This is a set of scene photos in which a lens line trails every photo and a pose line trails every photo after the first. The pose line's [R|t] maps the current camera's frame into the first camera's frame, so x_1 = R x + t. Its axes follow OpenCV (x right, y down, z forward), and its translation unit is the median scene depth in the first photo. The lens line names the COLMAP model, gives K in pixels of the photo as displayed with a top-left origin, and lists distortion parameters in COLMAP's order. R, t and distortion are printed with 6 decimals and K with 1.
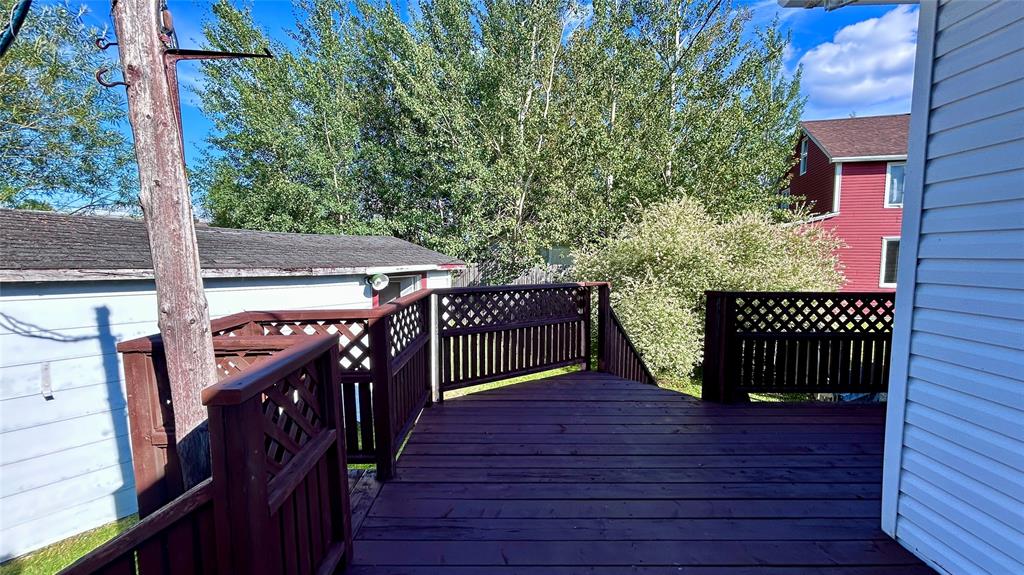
lens RADIAL K [[413.5, 0, 512.9], [0, 413.5, 287.2], [0, 0, 1]] dist [-0.001139, 0.001757]
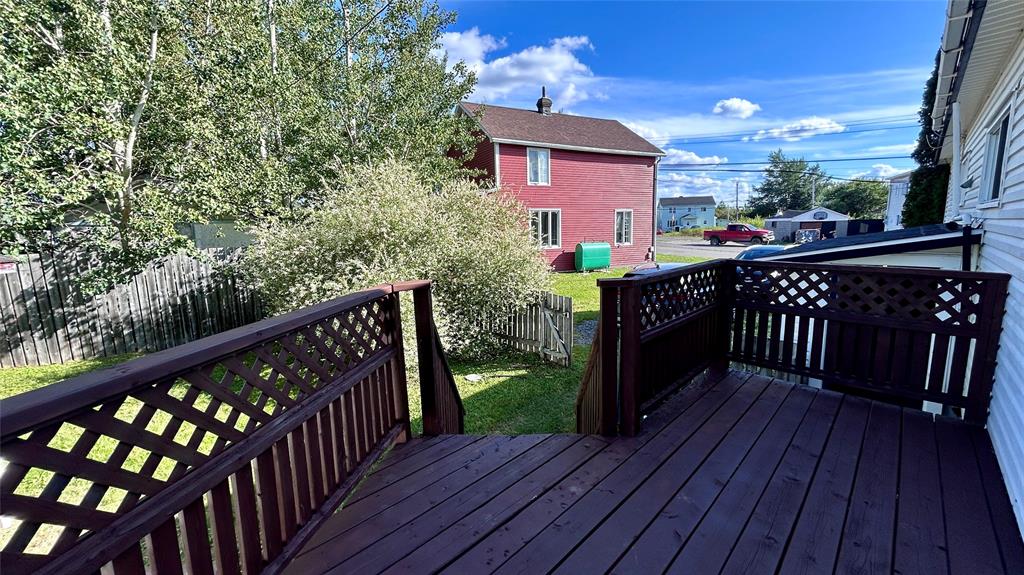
lens RADIAL K [[413.5, 0, 508.7], [0, 413.5, 288.4], [0, 0, 1]] dist [-0.001139, 0.001757]
pose [[0.712460, -0.128986, 0.689756, -0.027151], [0.085346, 0.991592, 0.097274, -0.014289], [-0.696503, -0.010436, 0.717478, 0.186194]]
